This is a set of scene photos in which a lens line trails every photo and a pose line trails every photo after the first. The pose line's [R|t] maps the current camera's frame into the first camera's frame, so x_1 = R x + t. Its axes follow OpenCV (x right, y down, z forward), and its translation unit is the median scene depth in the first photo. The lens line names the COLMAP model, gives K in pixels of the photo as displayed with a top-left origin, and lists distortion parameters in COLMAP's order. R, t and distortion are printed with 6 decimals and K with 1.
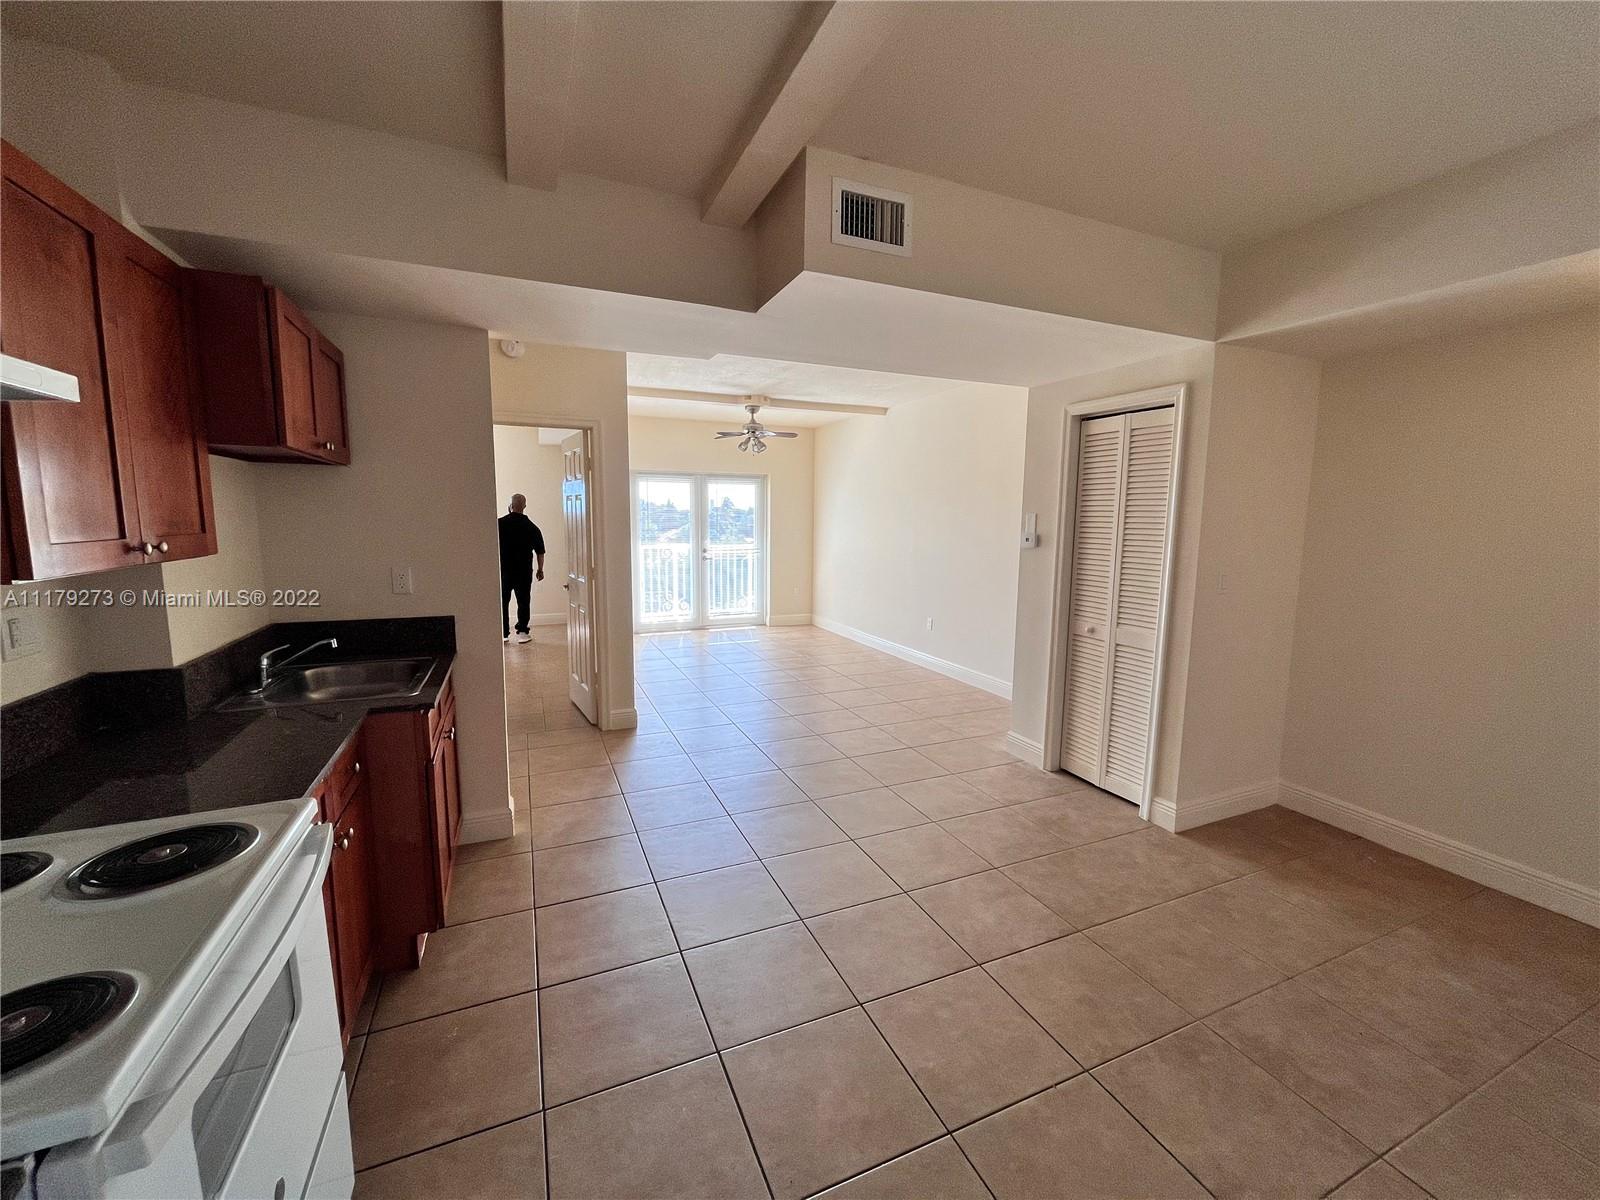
lens RADIAL K [[647.0, 0, 804.5], [0, 647.0, 600.4], [0, 0, 1]] dist [0.010279, 0.000513]
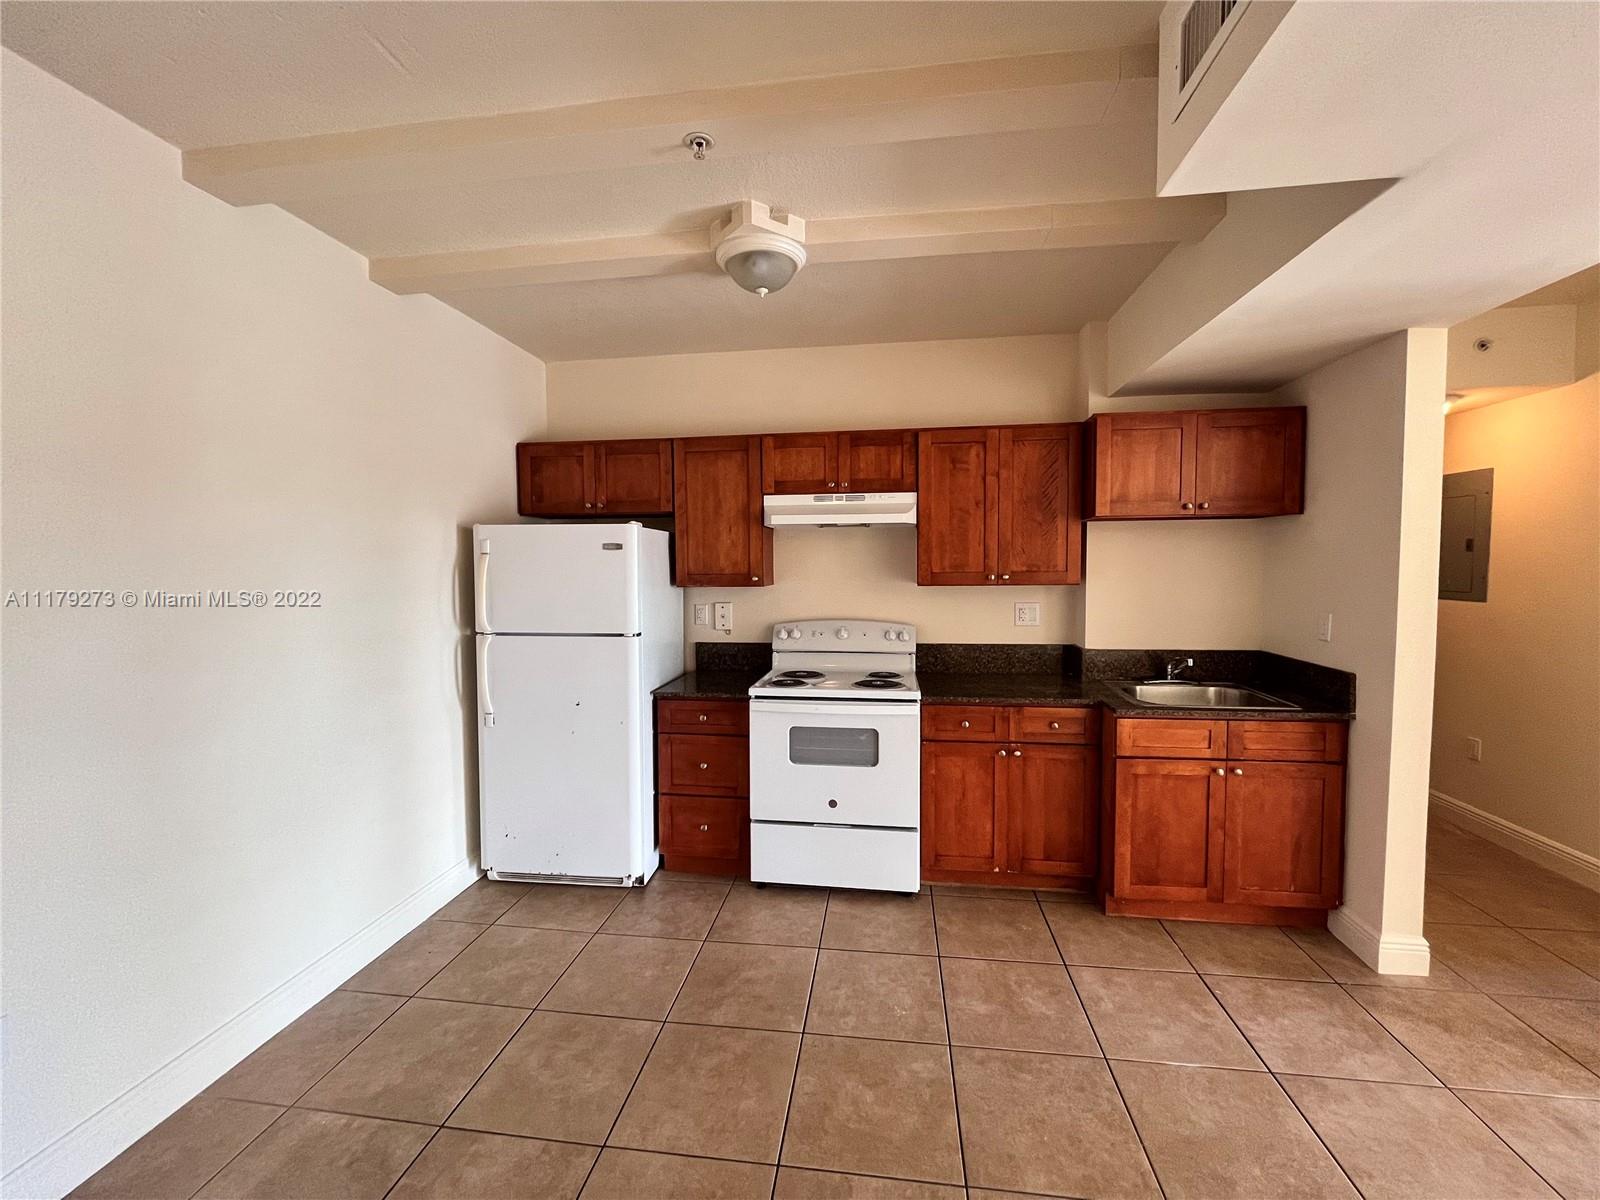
lens RADIAL K [[647.0, 0, 802.8], [0, 647.0, 598.0], [0, 0, 1]] dist [0.010279, 0.000513]
pose [[-0.520061, 0.037997, -0.853284, 0.849934], [-0.108332, 0.988008, 0.110023, -0.132560], [0.847231, 0.149657, -0.509707, 1.170303]]
